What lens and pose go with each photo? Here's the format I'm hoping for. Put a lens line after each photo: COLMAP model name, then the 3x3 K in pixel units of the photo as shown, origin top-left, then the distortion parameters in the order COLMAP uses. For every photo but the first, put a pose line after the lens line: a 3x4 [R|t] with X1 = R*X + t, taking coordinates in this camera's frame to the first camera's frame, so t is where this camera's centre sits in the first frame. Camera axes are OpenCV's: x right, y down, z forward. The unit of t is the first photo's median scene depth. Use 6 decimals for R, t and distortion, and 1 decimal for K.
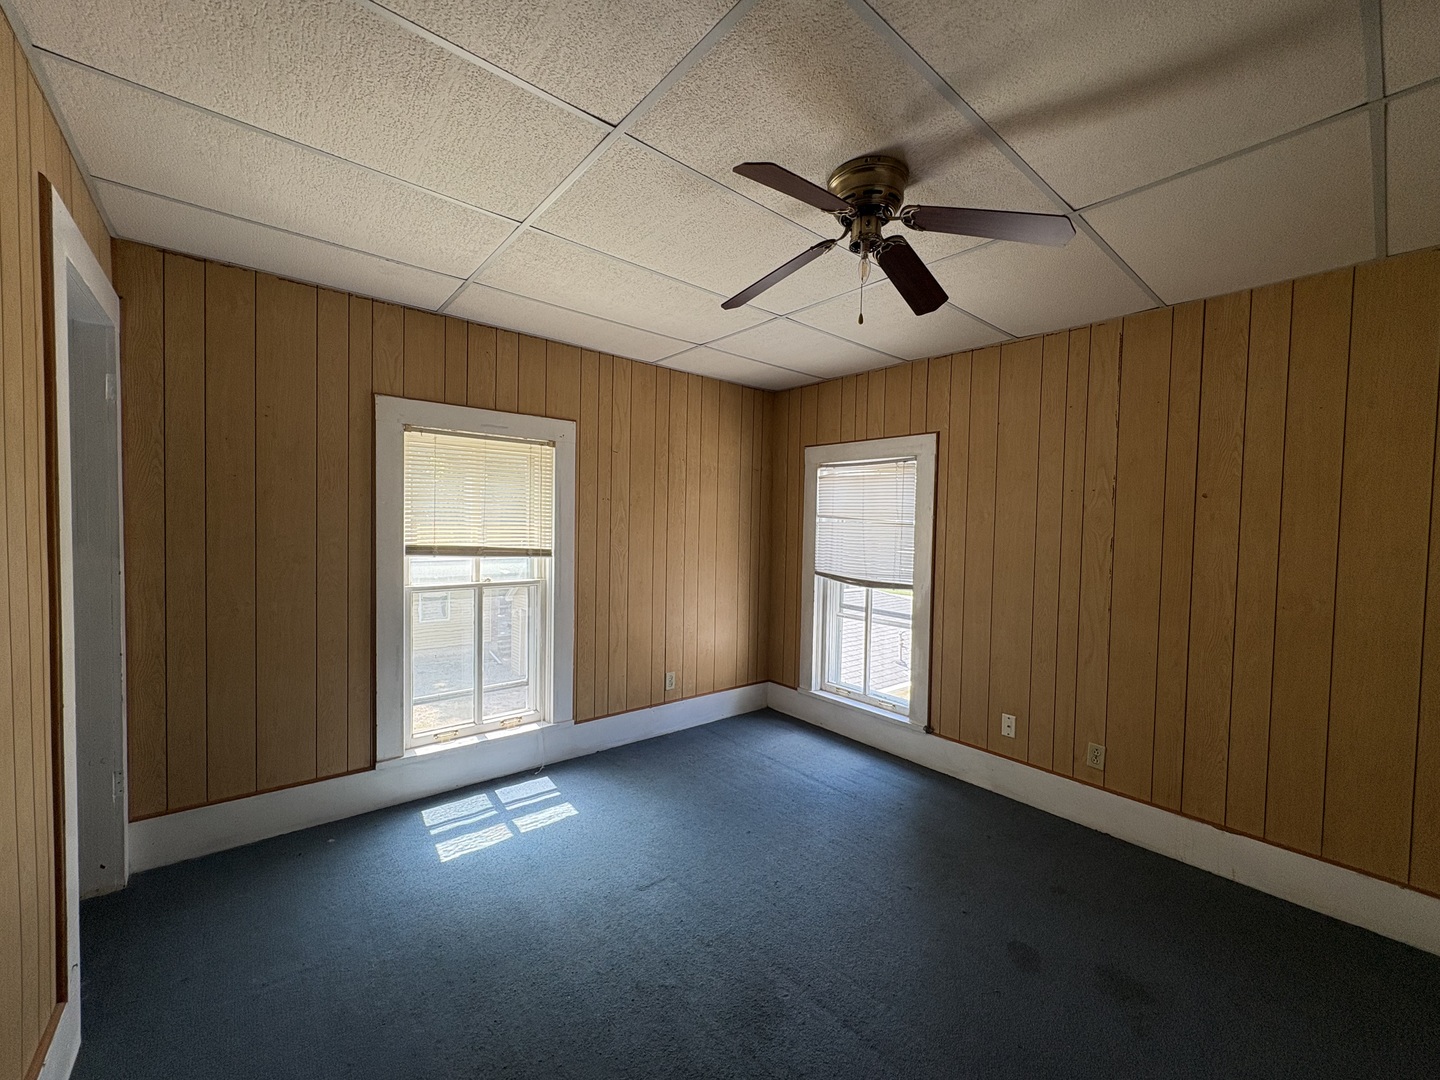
lens RADIAL K [[575.7, 0, 721.3], [0, 575.7, 539.5], [0, 0, 1]] dist [-0.000131, 0.000276]
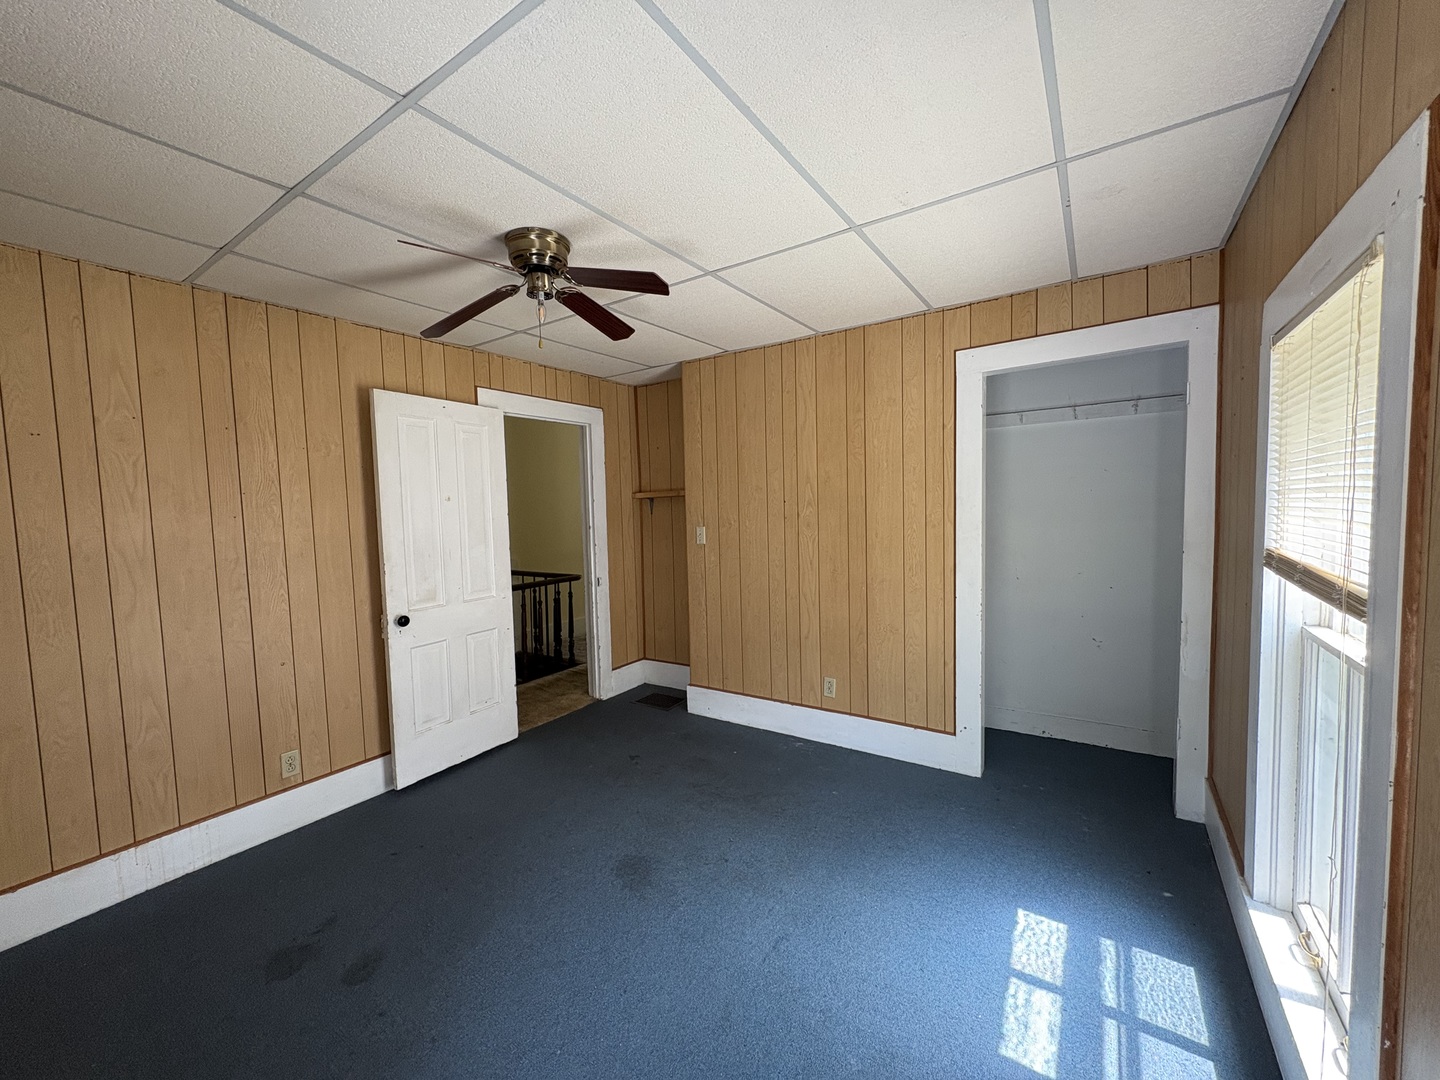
lens RADIAL K [[575.7, 0, 725.4], [0, 575.7, 538.0], [0, 0, 1]] dist [-0.000131, 0.000276]
pose [[-0.958097, 0.027971, -0.285076, 0.126099], [0.006024, 0.996968, 0.077575, -0.046653], [0.286382, 0.072607, -0.955361, 1.269807]]
